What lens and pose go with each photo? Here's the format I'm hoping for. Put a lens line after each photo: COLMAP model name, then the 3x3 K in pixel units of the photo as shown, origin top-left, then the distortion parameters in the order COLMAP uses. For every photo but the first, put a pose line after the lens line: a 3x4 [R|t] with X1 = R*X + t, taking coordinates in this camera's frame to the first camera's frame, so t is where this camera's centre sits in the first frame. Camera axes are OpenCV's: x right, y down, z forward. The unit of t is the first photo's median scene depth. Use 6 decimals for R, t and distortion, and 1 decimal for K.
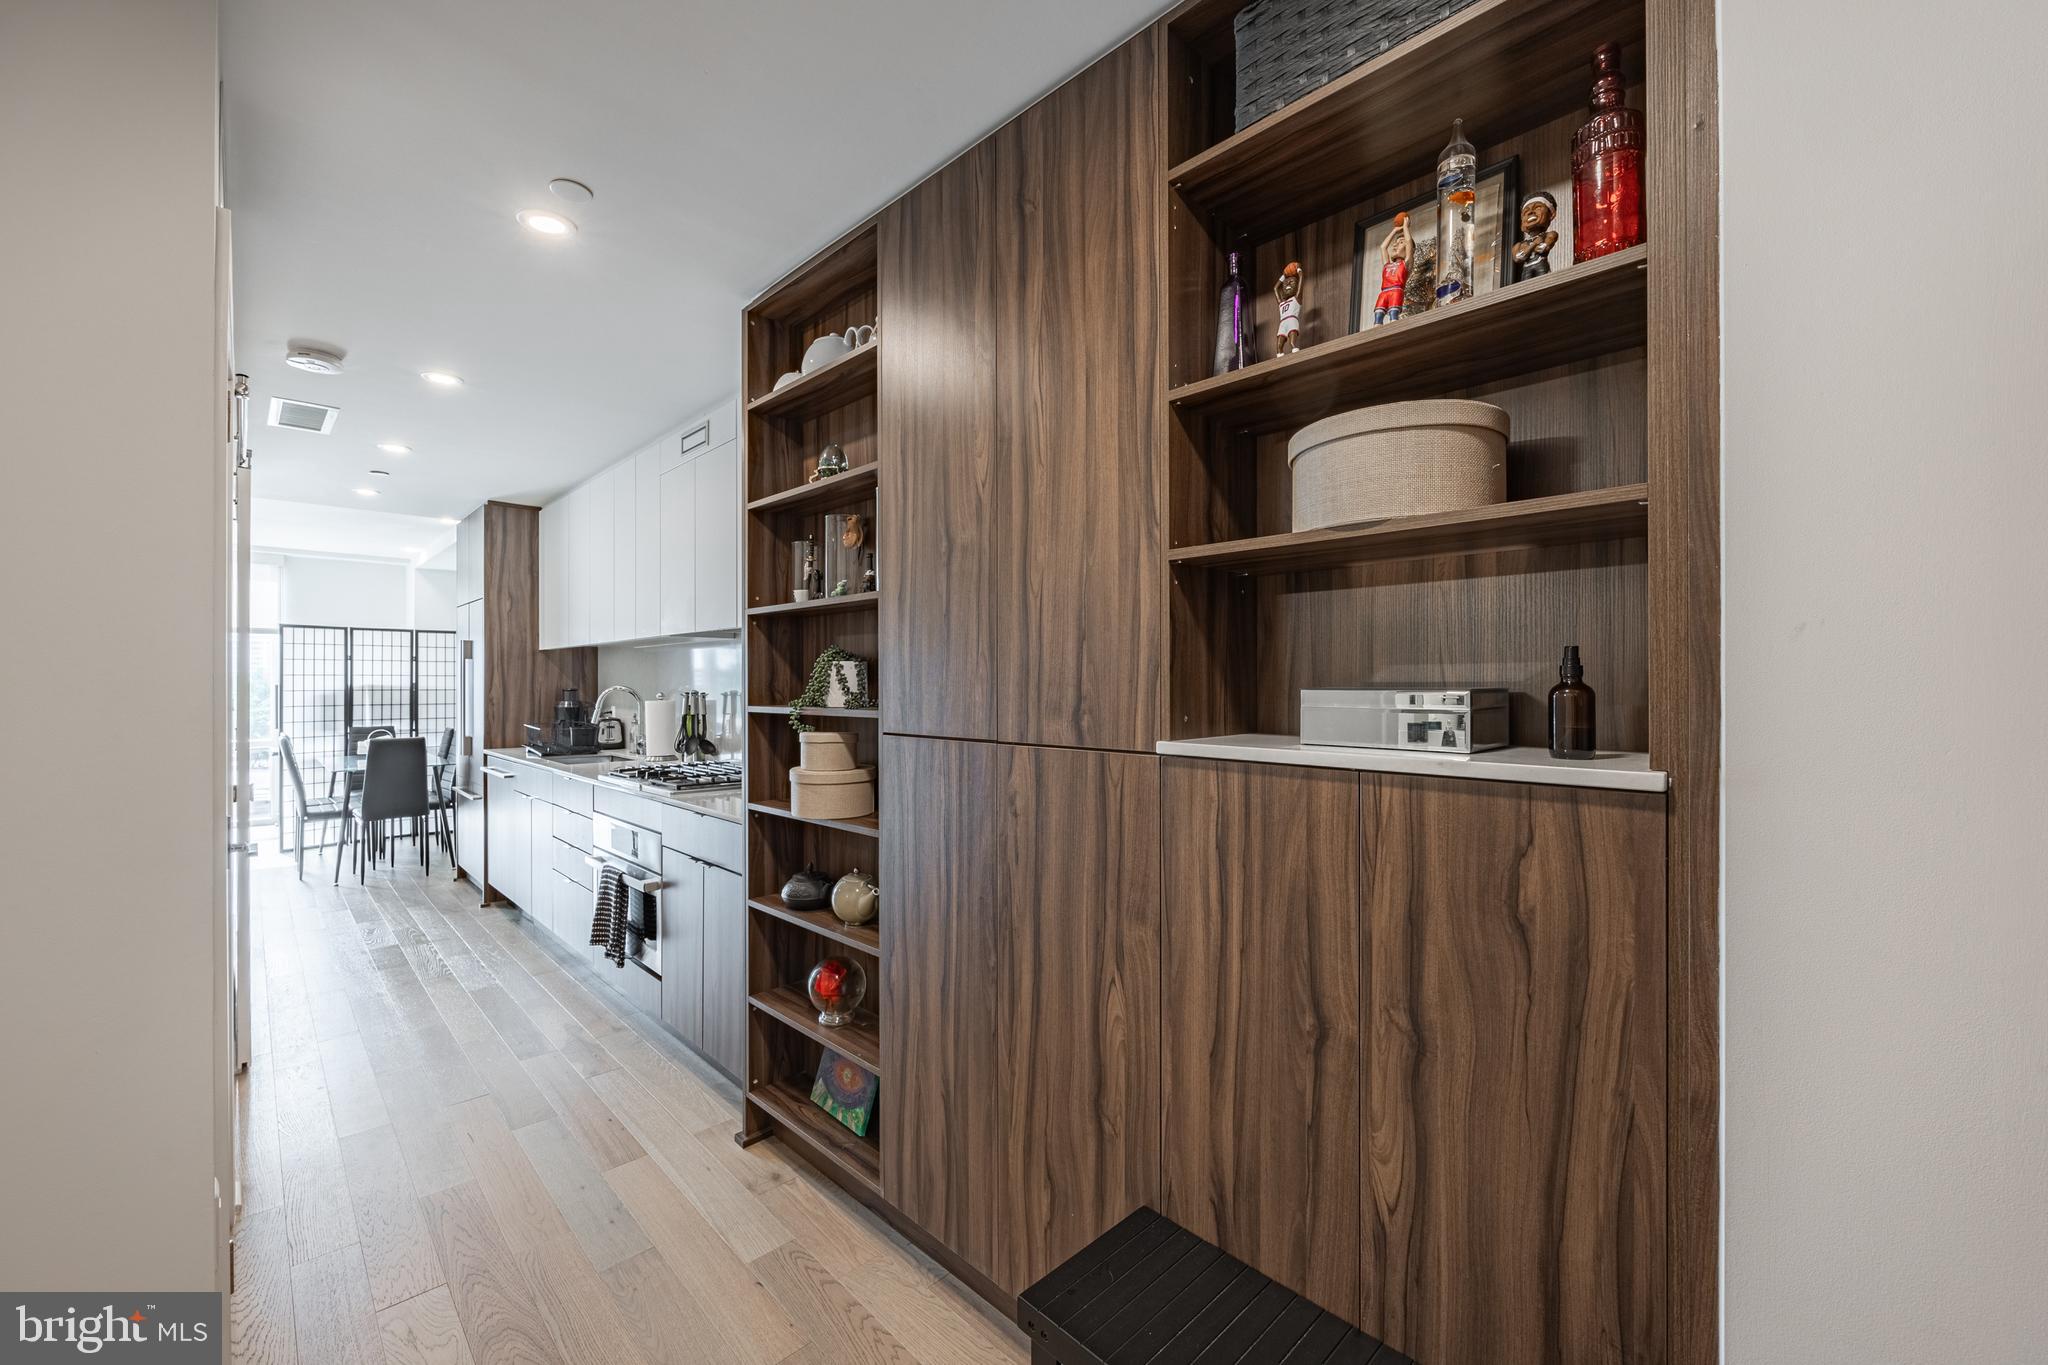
lens RADIAL K [[810.9, 0, 1017.2], [0, 810.9, 681.4], [0, 0, 1]] dist [-0.005712, 0.000190]
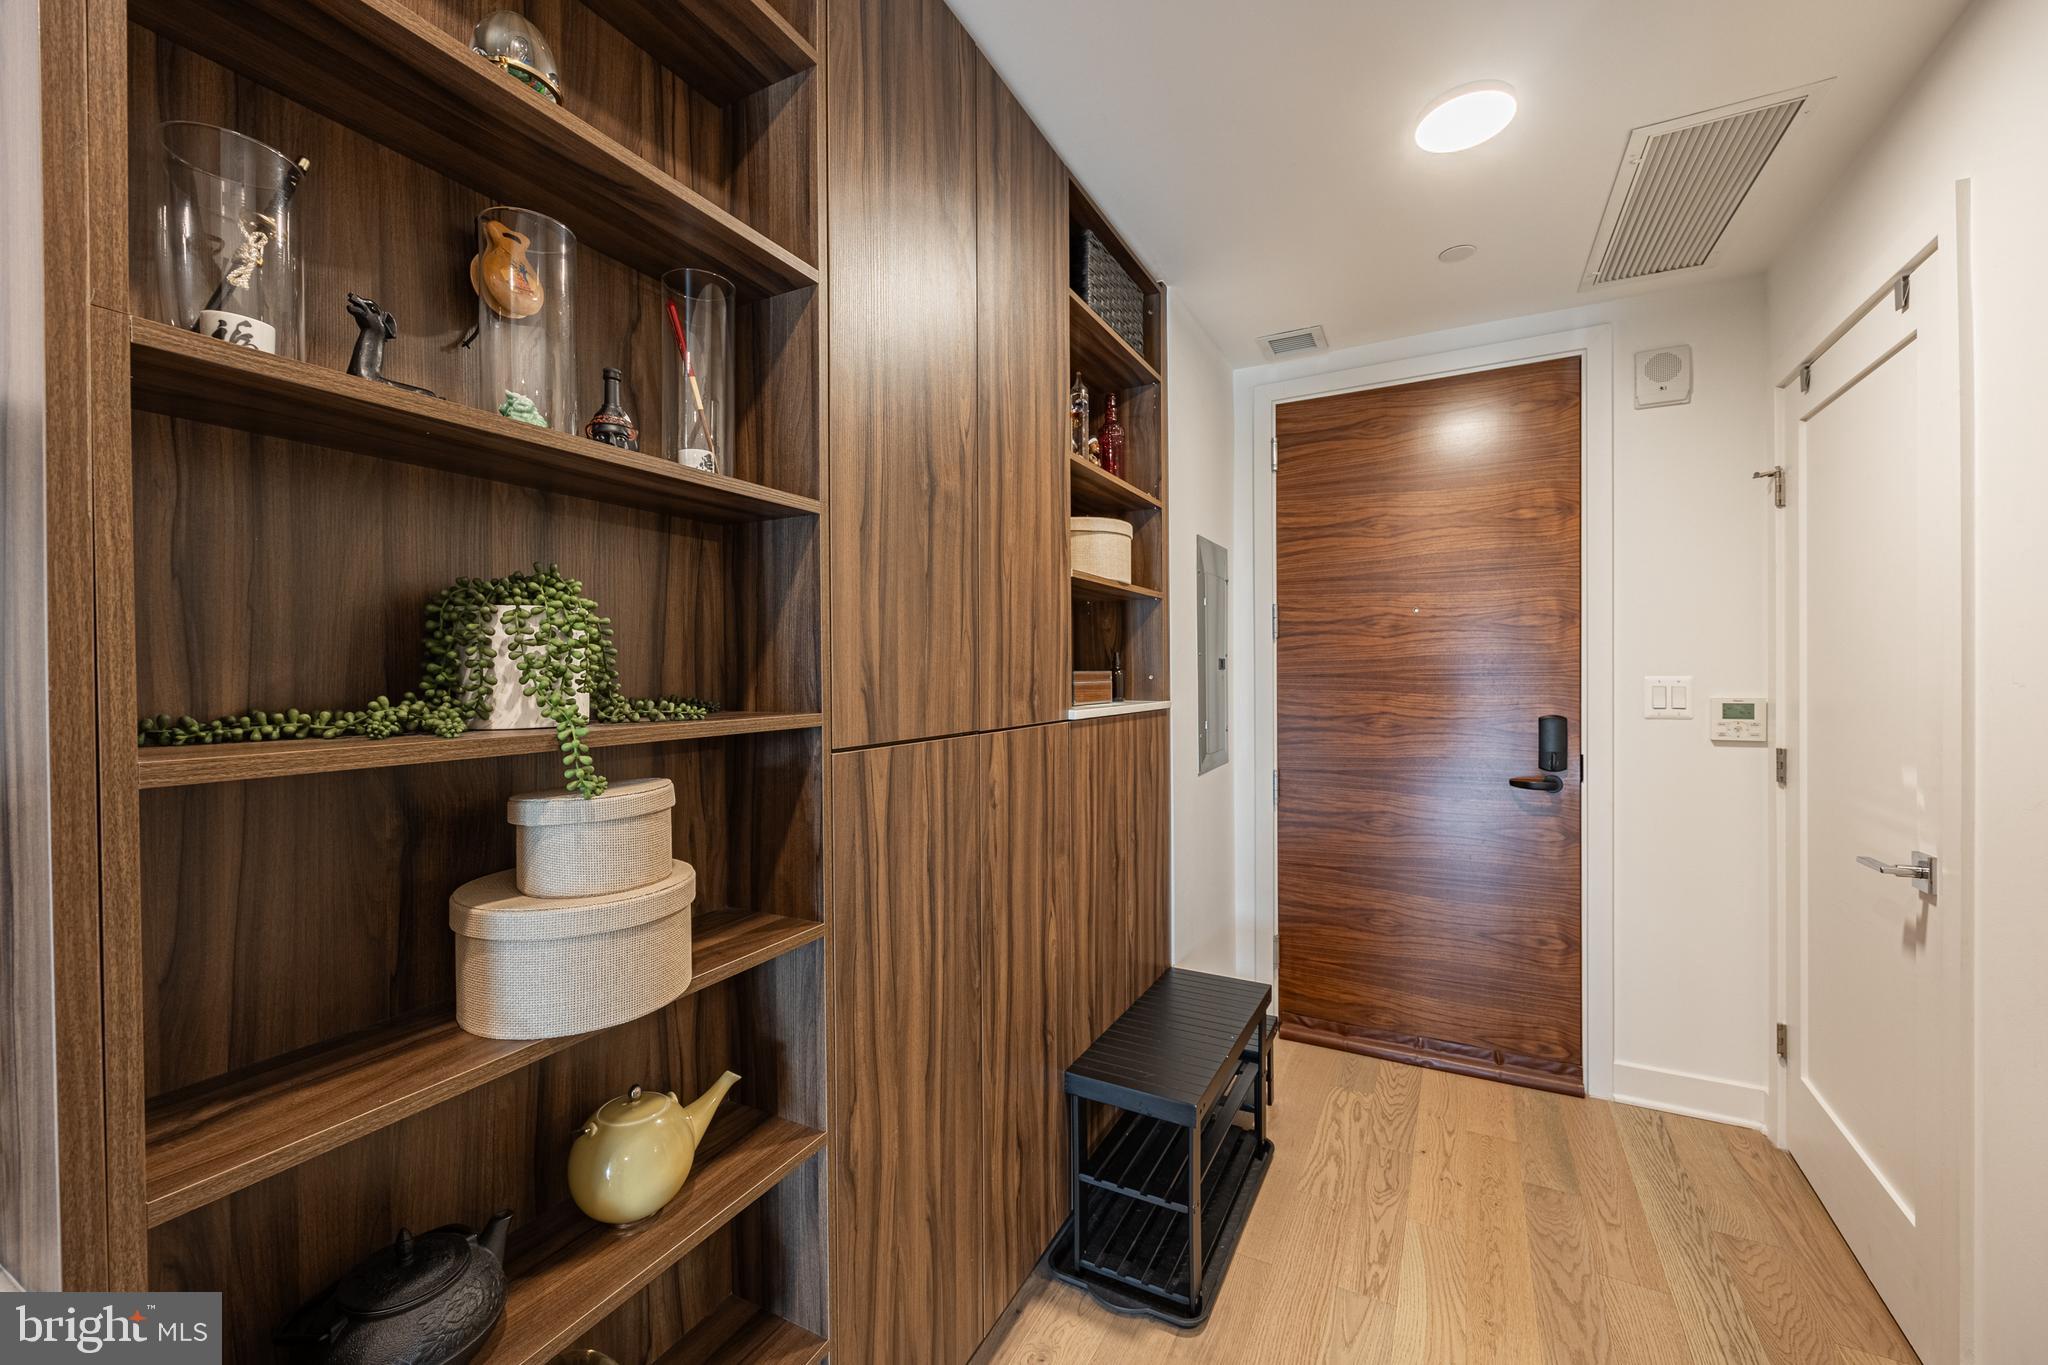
lens RADIAL K [[810.9, 0, 1024.7], [0, 810.9, 683.1], [0, 0, 1]] dist [-0.005712, 0.000190]
pose [[-0.302899, -0.005595, 0.953006, -0.295081], [0.007154, 0.999941, 0.008145, 0.004641], [-0.952996, 0.009285, -0.302841, 0.405754]]
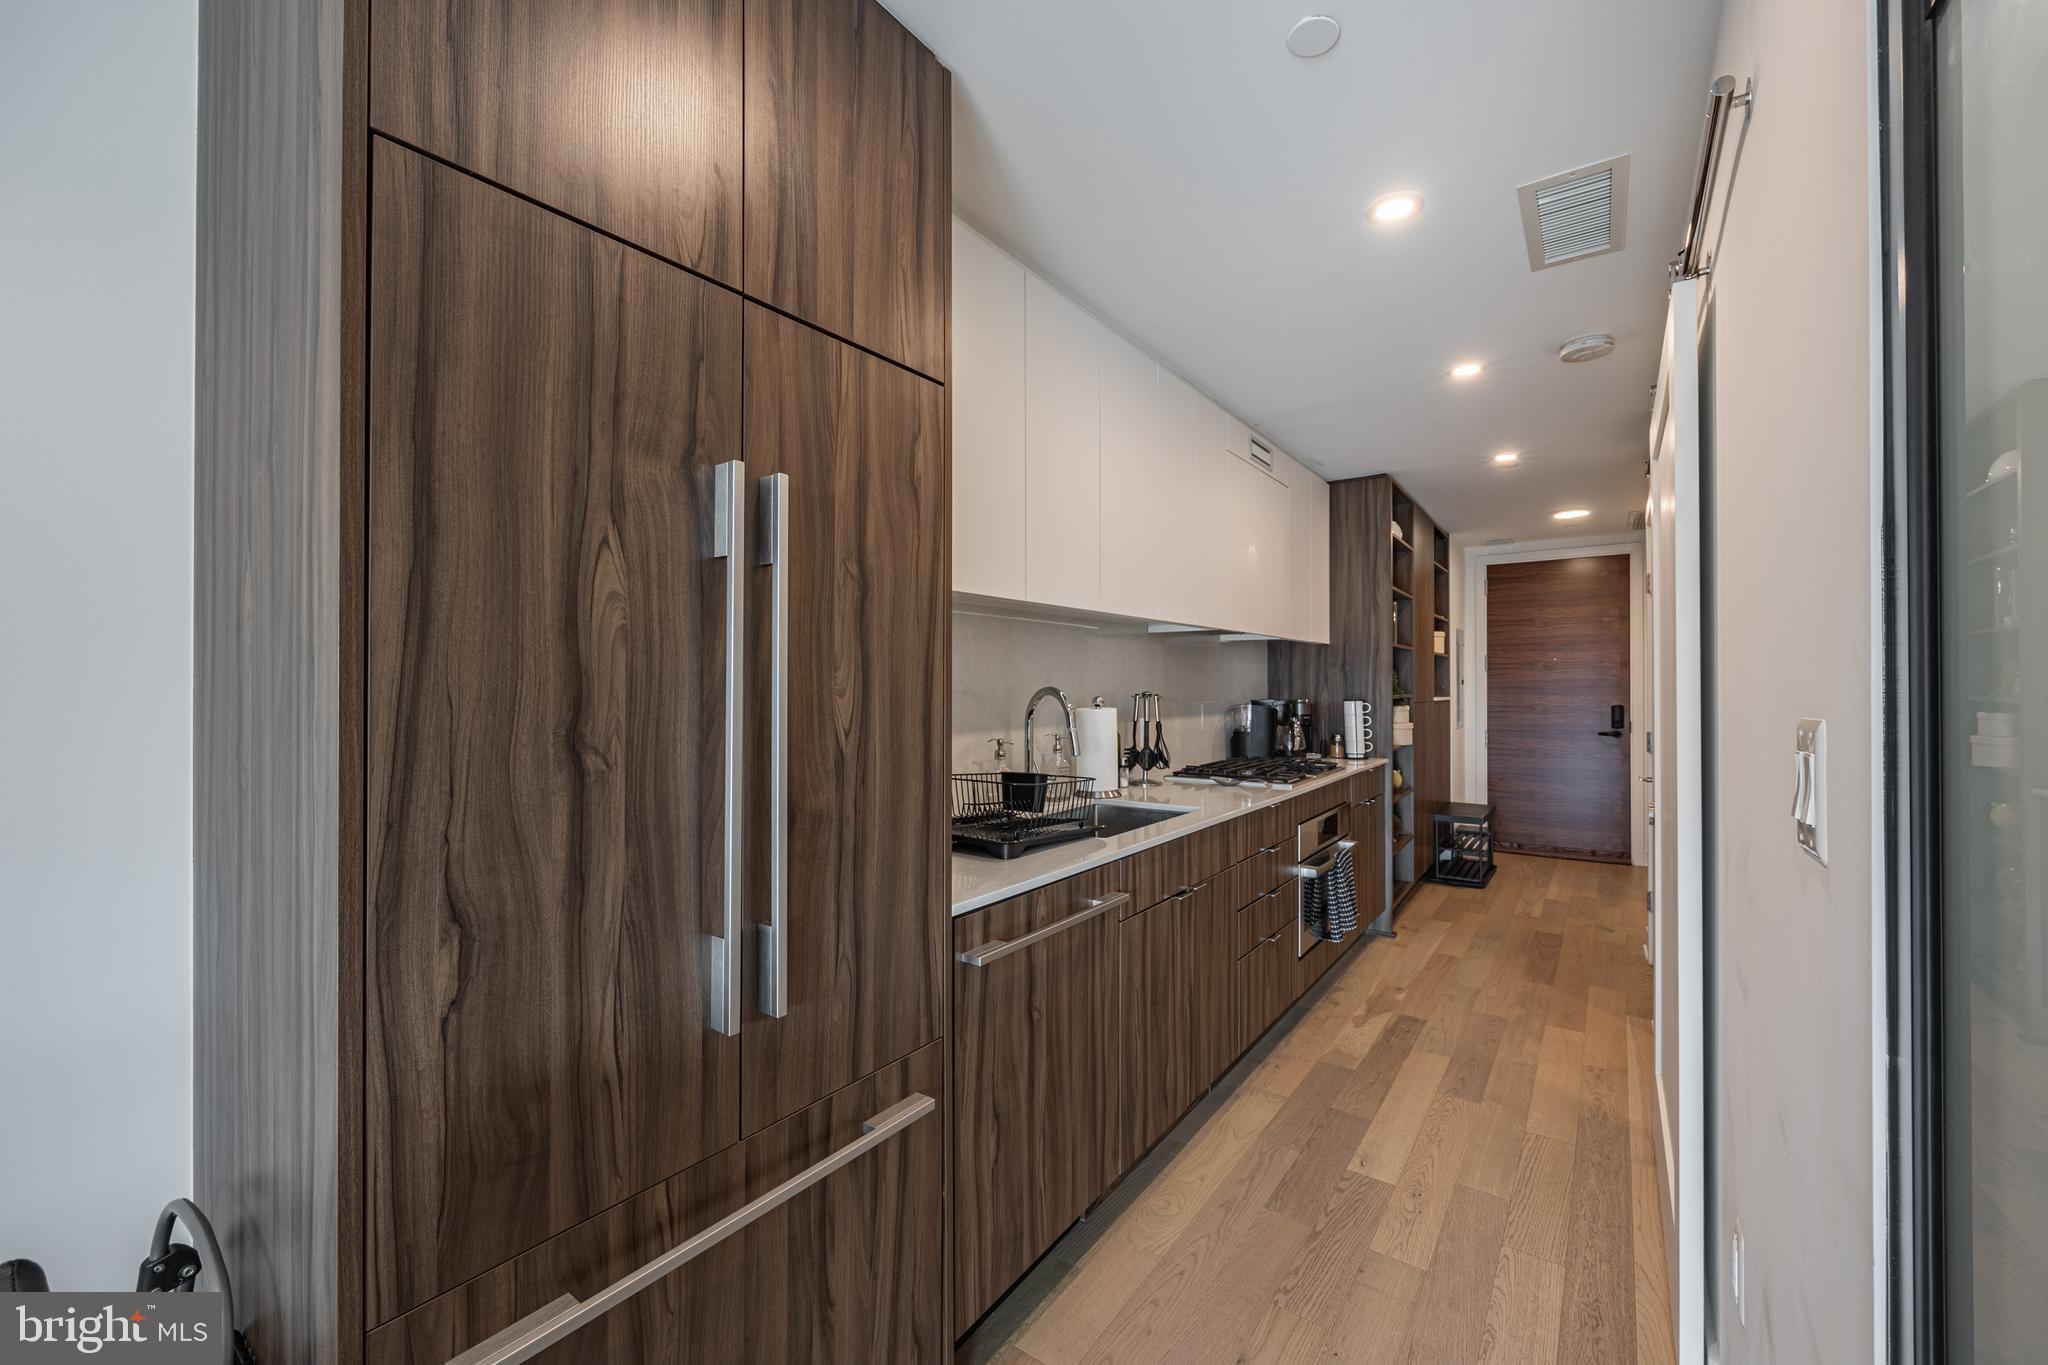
lens RADIAL K [[810.9, 0, 1011.0], [0, 810.9, 686.2], [0, 0, 1]] dist [-0.005712, 0.000190]
pose [[-0.162609, 0.003185, 0.986685, -0.940139], [0.001093, 0.999995, -0.003047, 0.006192], [-0.986690, 0.000583, -0.162612, 1.011399]]
